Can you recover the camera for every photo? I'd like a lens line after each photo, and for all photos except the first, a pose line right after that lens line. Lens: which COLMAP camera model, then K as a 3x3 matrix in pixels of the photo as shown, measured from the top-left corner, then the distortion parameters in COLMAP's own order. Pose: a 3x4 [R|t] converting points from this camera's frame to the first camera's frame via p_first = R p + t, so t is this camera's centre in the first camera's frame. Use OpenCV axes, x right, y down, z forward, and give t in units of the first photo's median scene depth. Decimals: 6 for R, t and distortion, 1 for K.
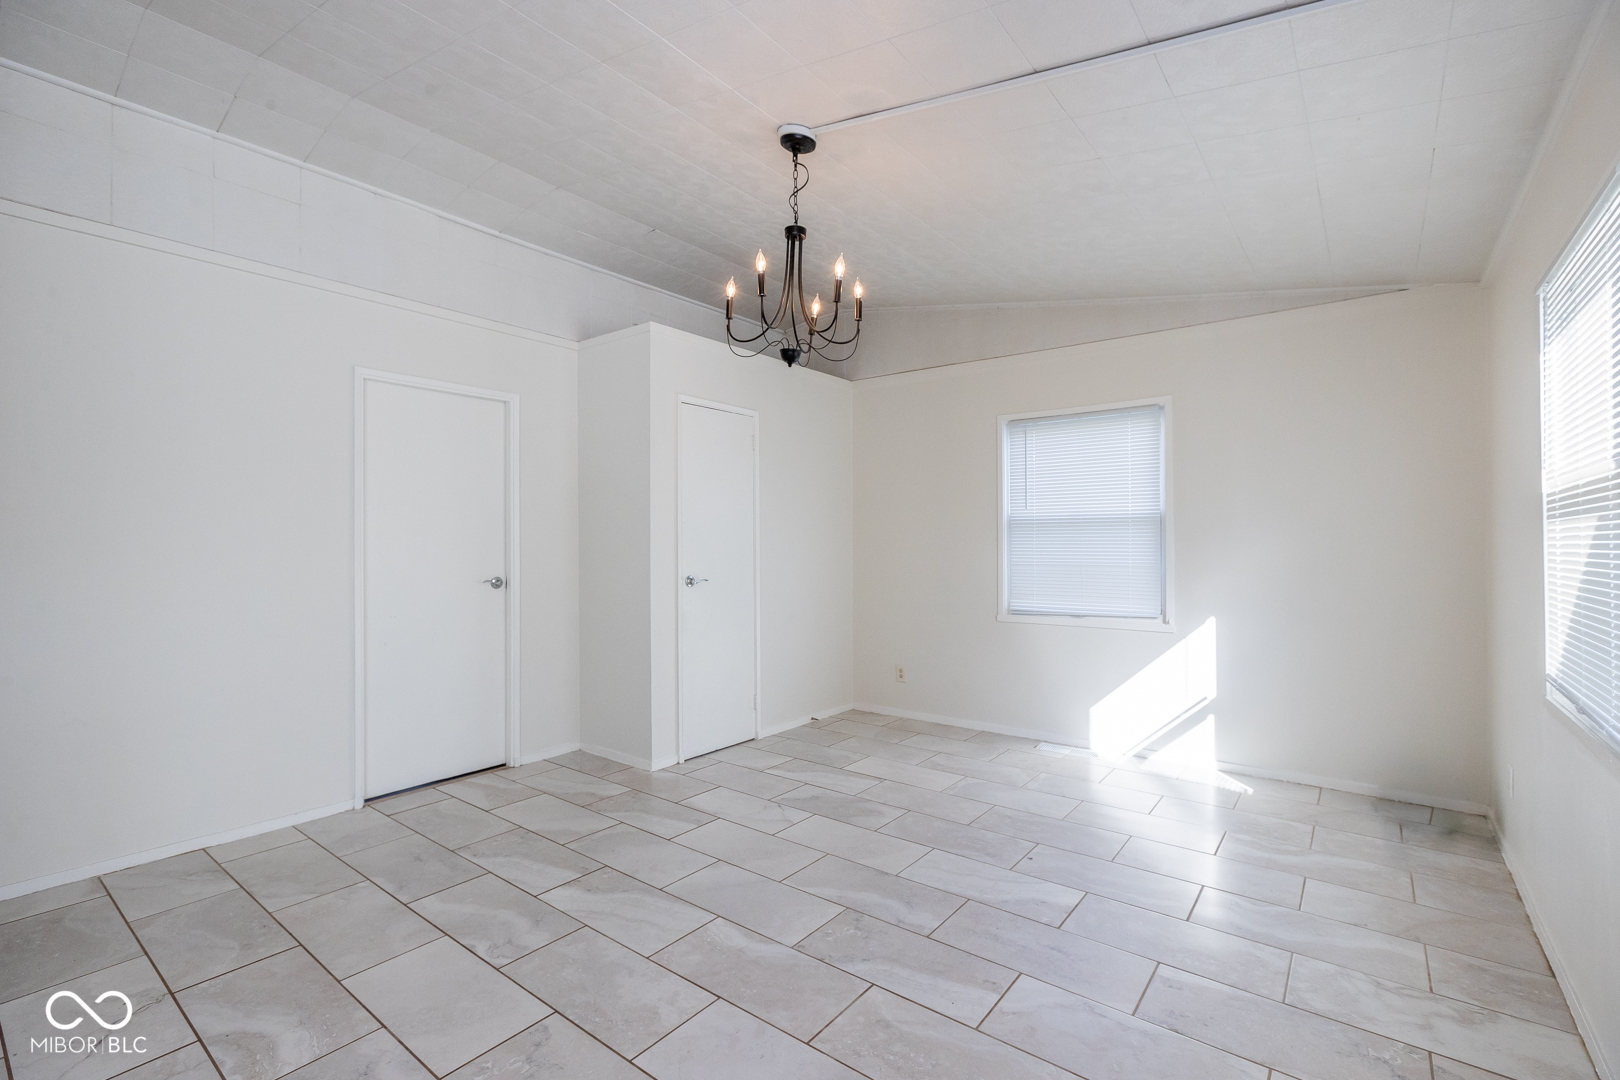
lens RADIAL K [[723.7, 0, 814.3], [0, 723.7, 539.7], [0, 0, 1]] dist [-0.015173, 0.007766]
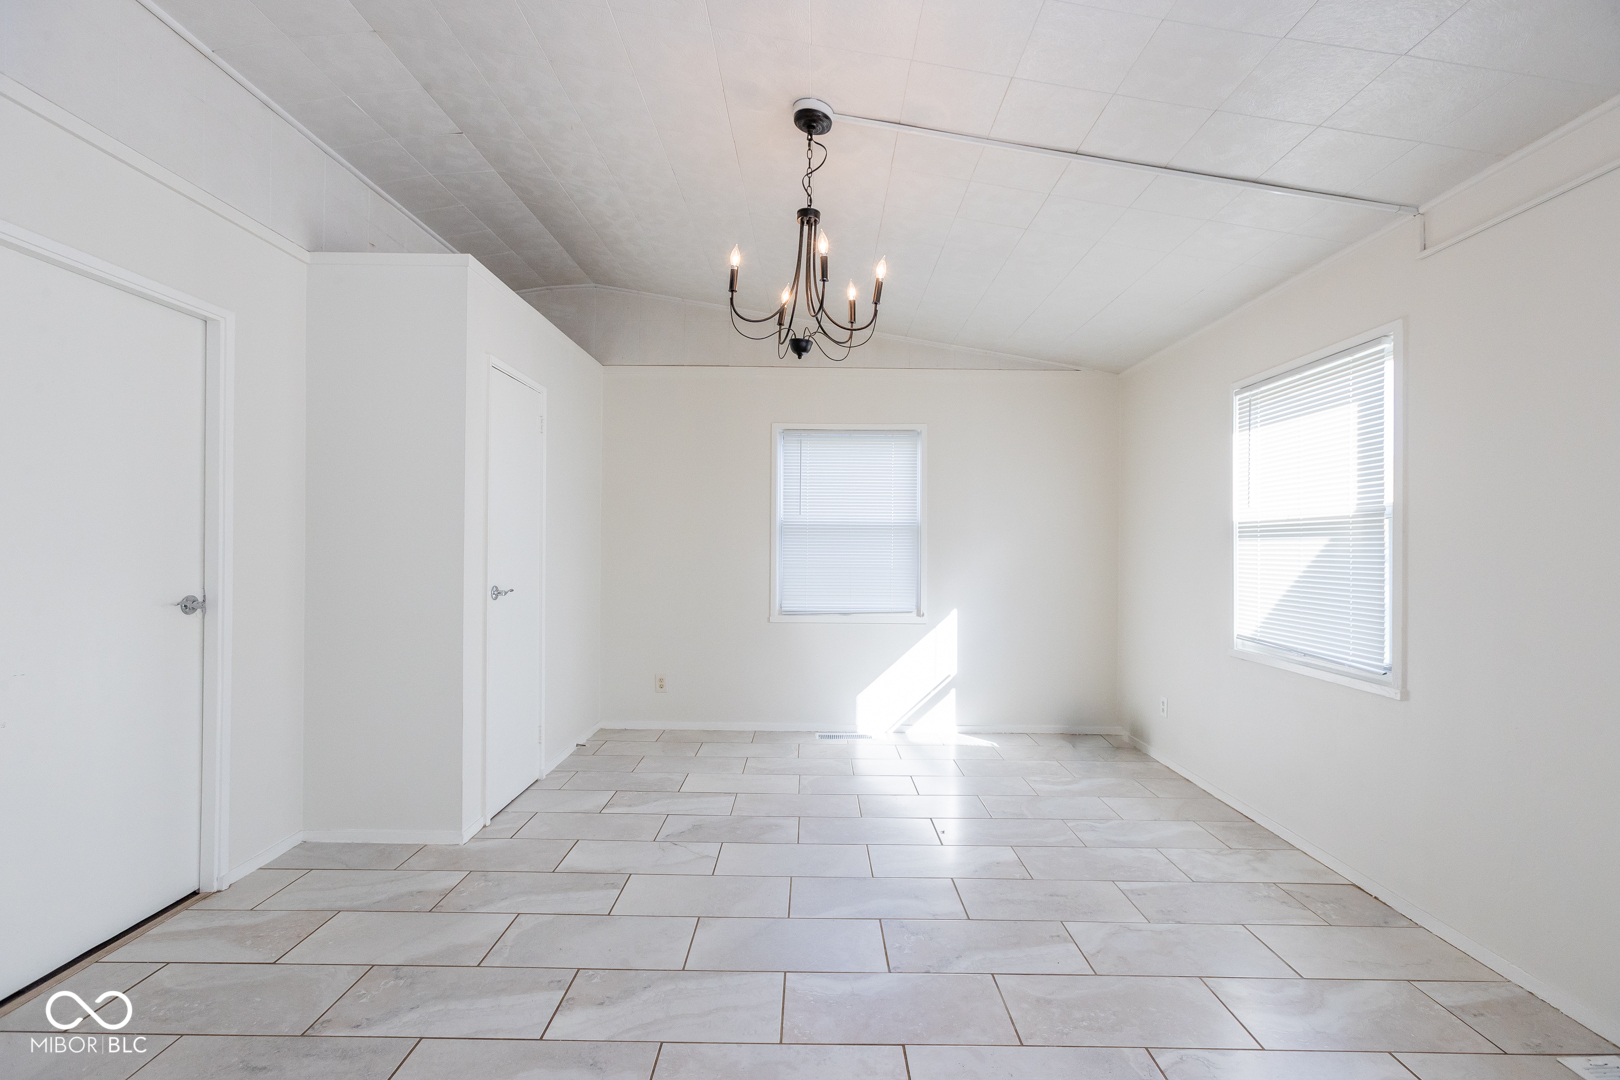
lens RADIAL K [[723.7, 0, 815.4], [0, 723.7, 540.2], [0, 0, 1]] dist [-0.015173, 0.007766]
pose [[0.791421, 0.012776, 0.611138, -0.423047], [-0.014106, 0.999897, -0.002636, -0.003409], [-0.611108, -0.006535, 0.791520, 0.183722]]
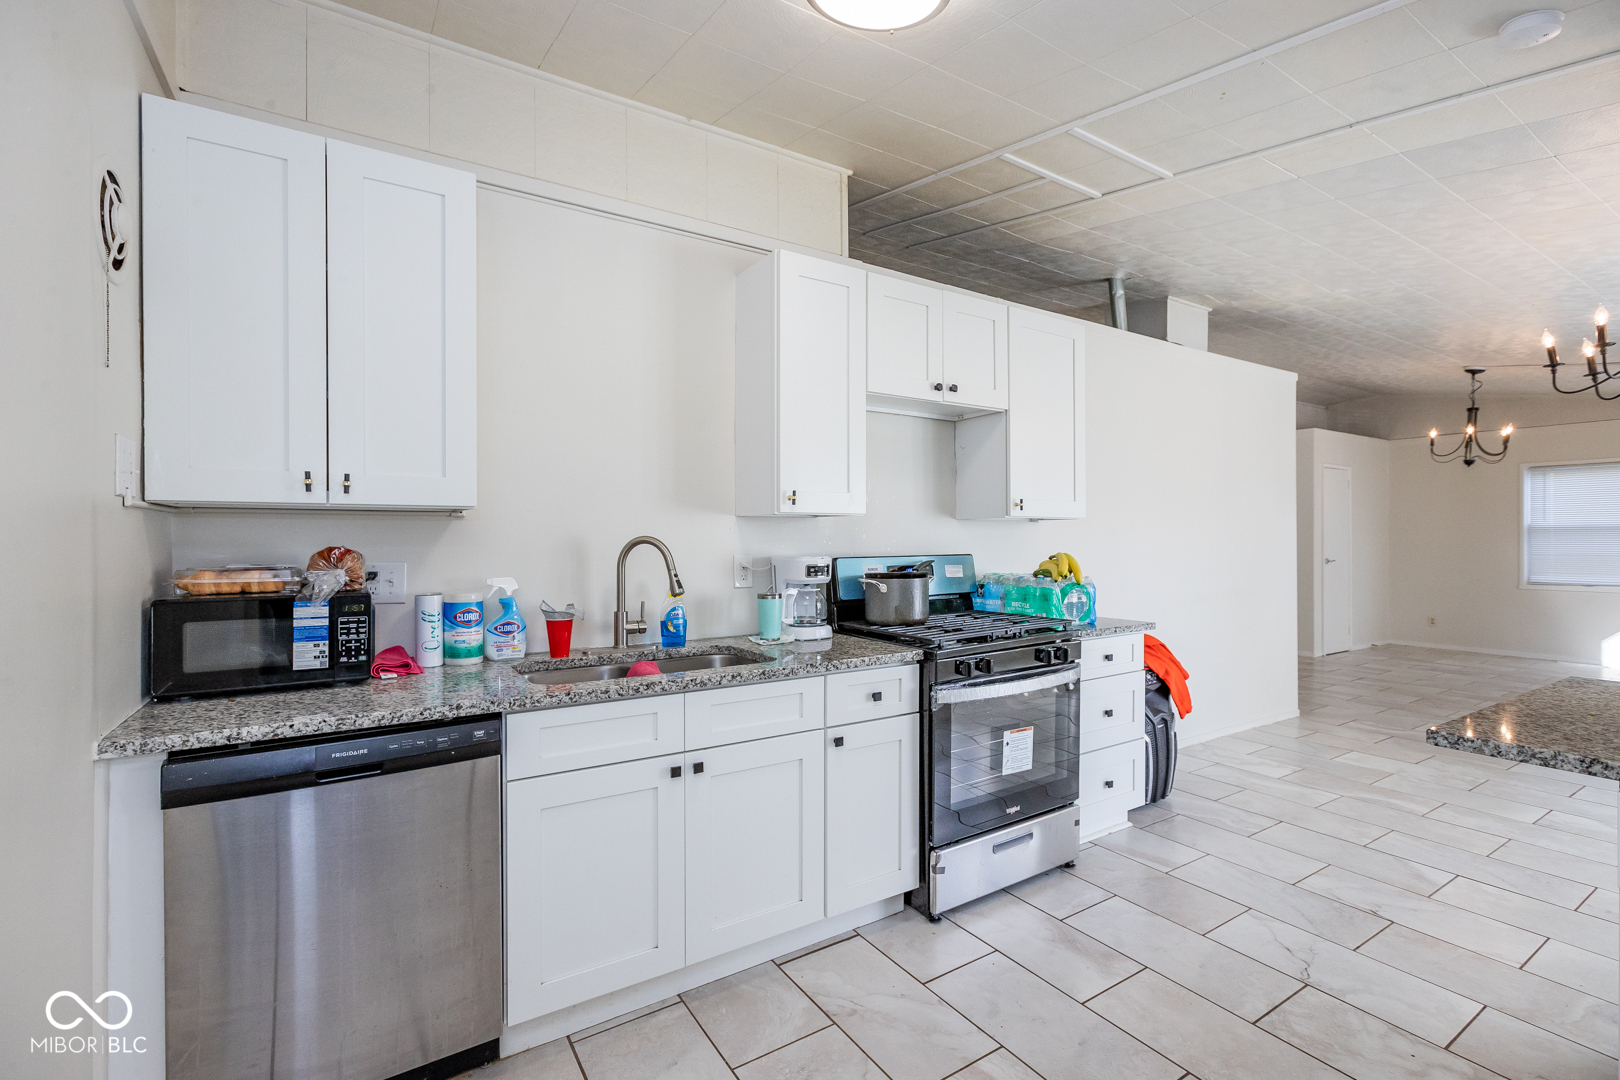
lens RADIAL K [[723.7, 0, 800.1], [0, 723.7, 539.7], [0, 0, 1]] dist [-0.015173, 0.007766]
pose [[0.937230, 0.002463, -0.348702, -0.917050], [0.000327, 0.999968, 0.007943, -0.016517], [0.348711, -0.007558, 0.937200, -1.424508]]
